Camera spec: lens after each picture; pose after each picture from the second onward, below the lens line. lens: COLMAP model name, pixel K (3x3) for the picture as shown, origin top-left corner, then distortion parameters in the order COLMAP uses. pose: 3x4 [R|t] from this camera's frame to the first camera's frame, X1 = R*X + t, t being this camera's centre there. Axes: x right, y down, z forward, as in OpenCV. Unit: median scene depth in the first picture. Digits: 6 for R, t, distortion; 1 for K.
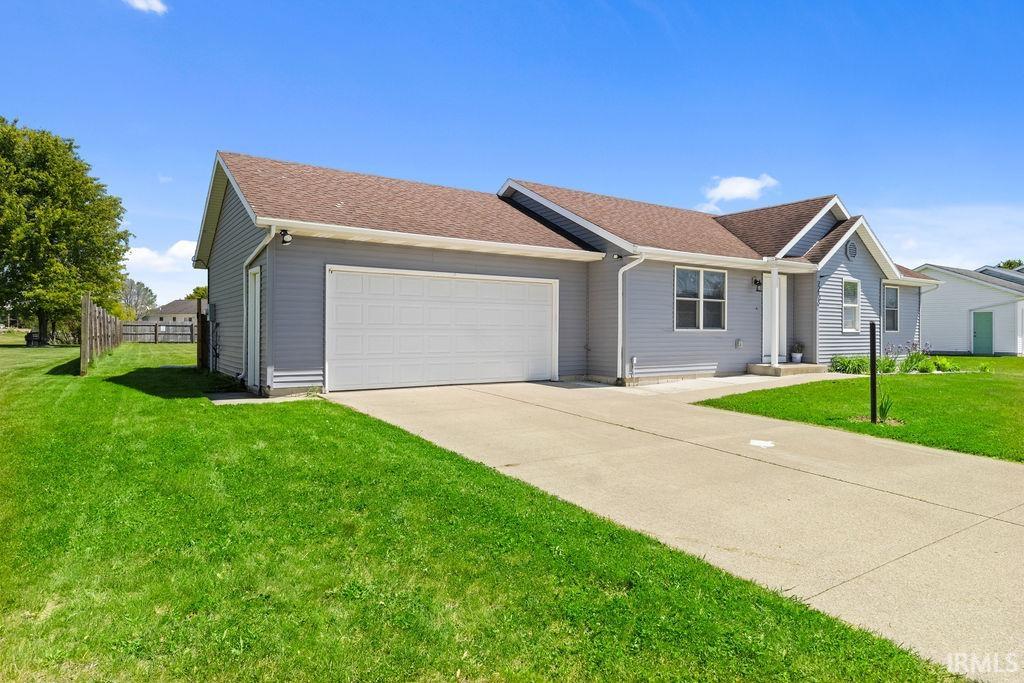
lens RADIAL K [[605.6, 0, 512.0], [0, 605.6, 341.5], [0, 0, 1]] dist [0.004307, 0.000669]
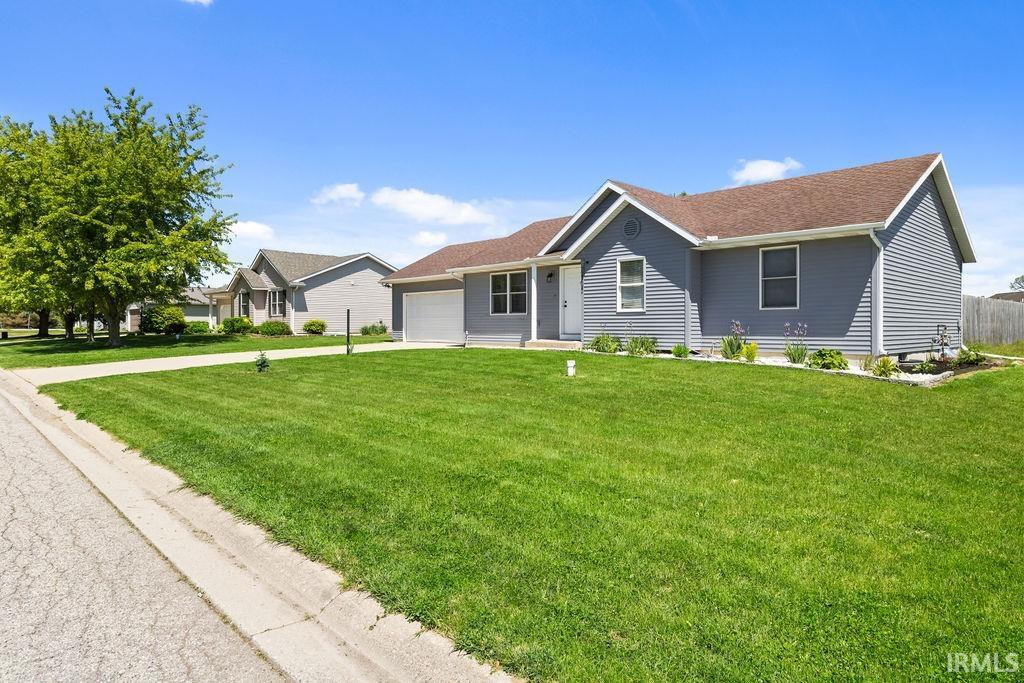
lens RADIAL K [[605.6, 0, 512.0], [0, 605.6, 341.5], [0, 0, 1]] dist [0.004307, 0.000669]
pose [[0.160185, 0.028343, -0.986680, 1.737696], [0.000015, 0.999588, 0.028716, 0.005731], [0.987087, -0.004614, 0.160118, 0.757193]]
